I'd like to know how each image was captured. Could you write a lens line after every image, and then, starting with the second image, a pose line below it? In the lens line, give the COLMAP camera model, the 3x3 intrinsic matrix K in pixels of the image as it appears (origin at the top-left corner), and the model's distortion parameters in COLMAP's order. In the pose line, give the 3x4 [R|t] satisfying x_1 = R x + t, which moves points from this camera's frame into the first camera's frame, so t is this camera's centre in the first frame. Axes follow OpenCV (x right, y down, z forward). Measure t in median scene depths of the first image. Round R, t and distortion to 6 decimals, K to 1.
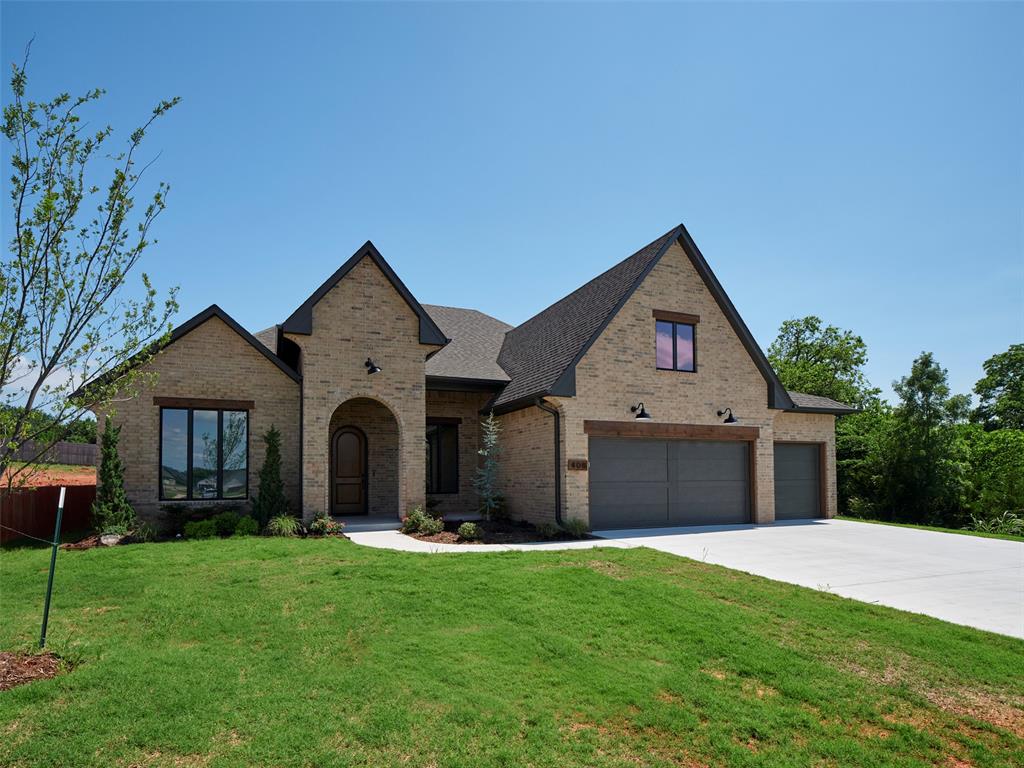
lens RADIAL K [[579.5, 0, 512.8], [0, 579.5, 455.8], [0, 0, 1]] dist [-0.005206, -0.000915]
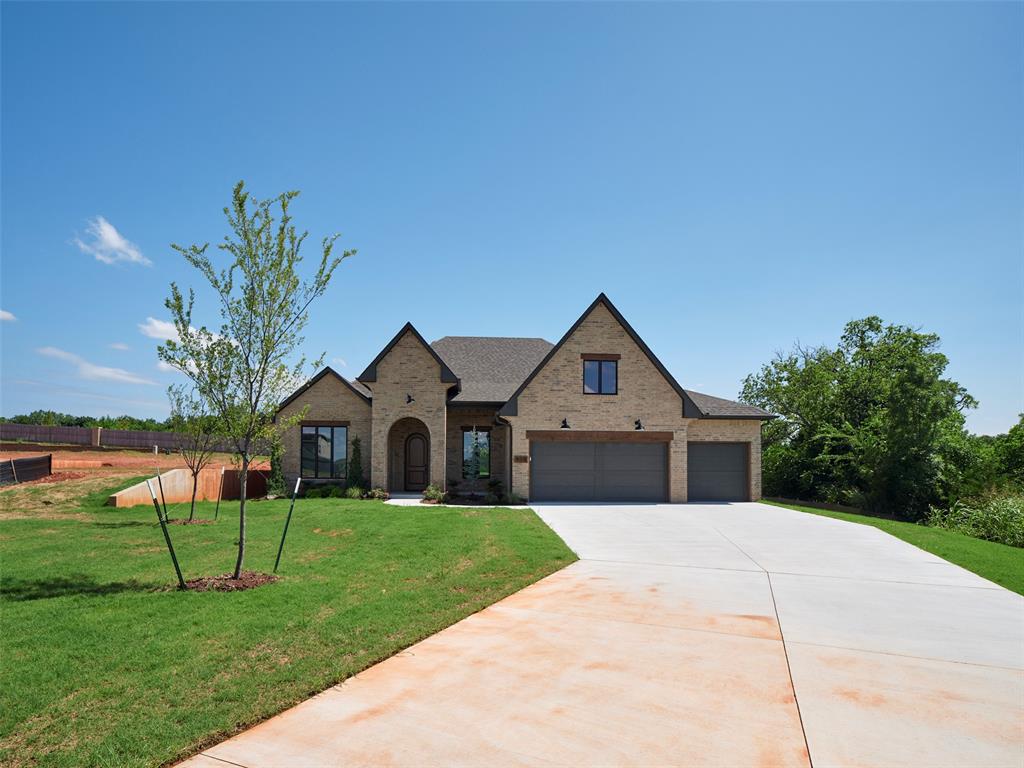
lens RADIAL K [[579.5, 0, 512.8], [0, 579.5, 455.8], [0, 0, 1]] dist [-0.005206, -0.000915]
pose [[0.944493, 0.000888, -0.328531, 0.559992], [0.002966, 0.999933, 0.011229, -0.010066], [0.328519, -0.011581, 0.944426, -0.448176]]
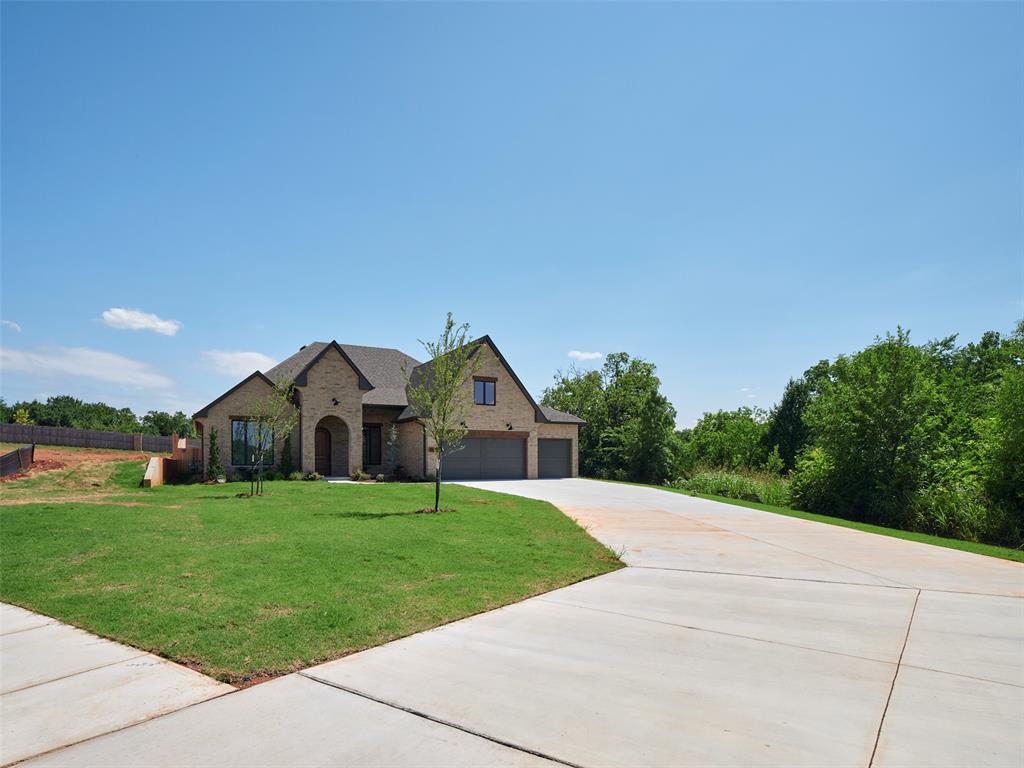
lens RADIAL K [[579.5, 0, 512.8], [0, 579.5, 455.8], [0, 0, 1]] dist [-0.005206, -0.000915]
pose [[0.995109, 0.005711, 0.098618, 0.180210], [-0.008450, 0.999589, 0.027387, -0.021223], [-0.098421, -0.028087, 0.994748, -1.107635]]
